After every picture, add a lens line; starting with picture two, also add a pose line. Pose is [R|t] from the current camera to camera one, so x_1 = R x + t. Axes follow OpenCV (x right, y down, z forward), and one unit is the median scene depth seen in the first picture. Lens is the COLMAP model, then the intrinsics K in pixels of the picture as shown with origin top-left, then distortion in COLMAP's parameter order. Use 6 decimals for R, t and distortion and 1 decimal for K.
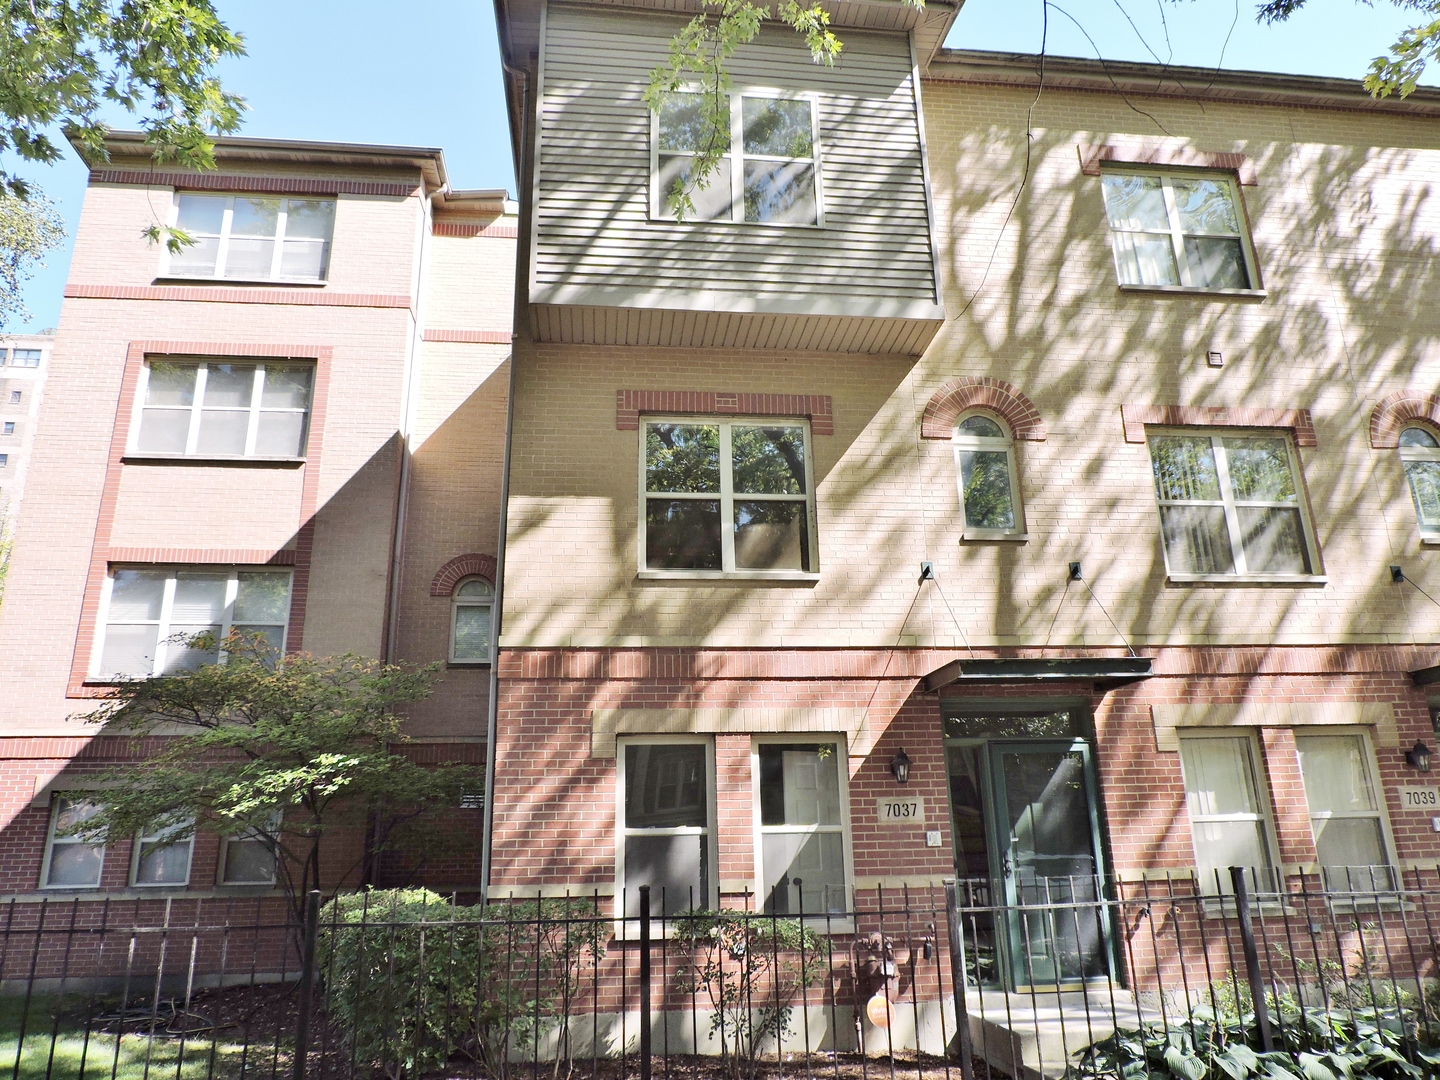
lens RADIAL K [[1029.0, 0, 730.9], [0, 1029.0, 539.7], [0, 0, 1]] dist [-0.026101, 0.010286]
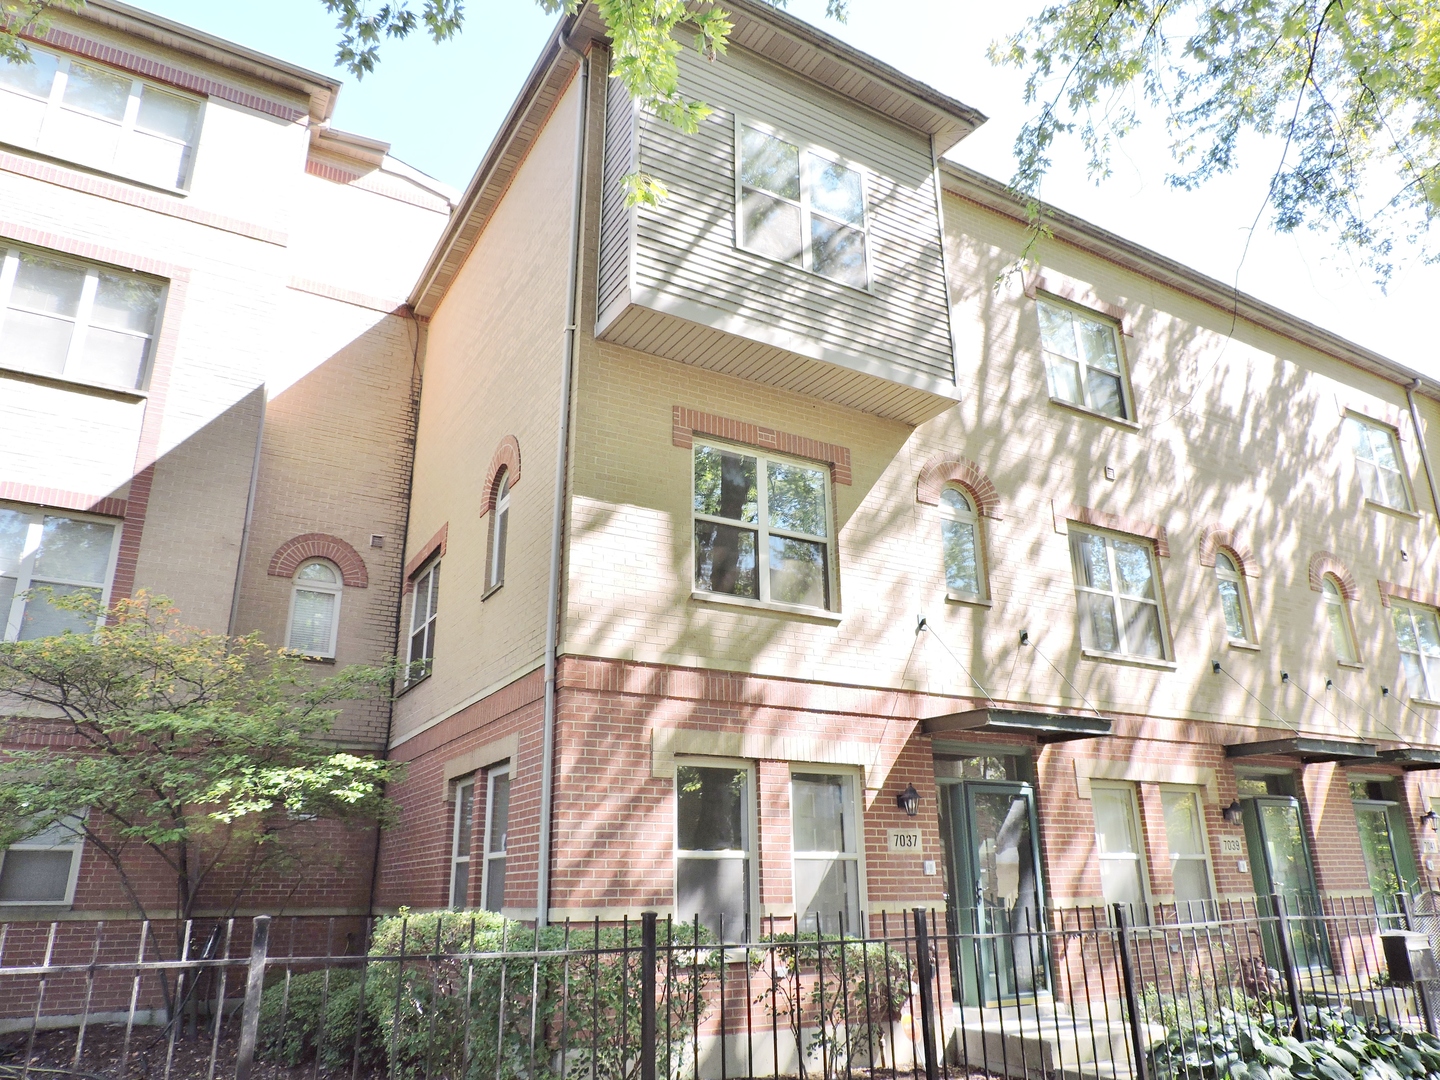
lens RADIAL K [[1029.0, 0, 732.6], [0, 1029.0, 536.6], [0, 0, 1]] dist [-0.026101, 0.010286]
pose [[0.912011, 0.146891, 0.382962, -0.424616], [-0.135960, 0.989152, -0.055621, 0.027621], [-0.386978, -0.001340, 0.922088, 0.063821]]
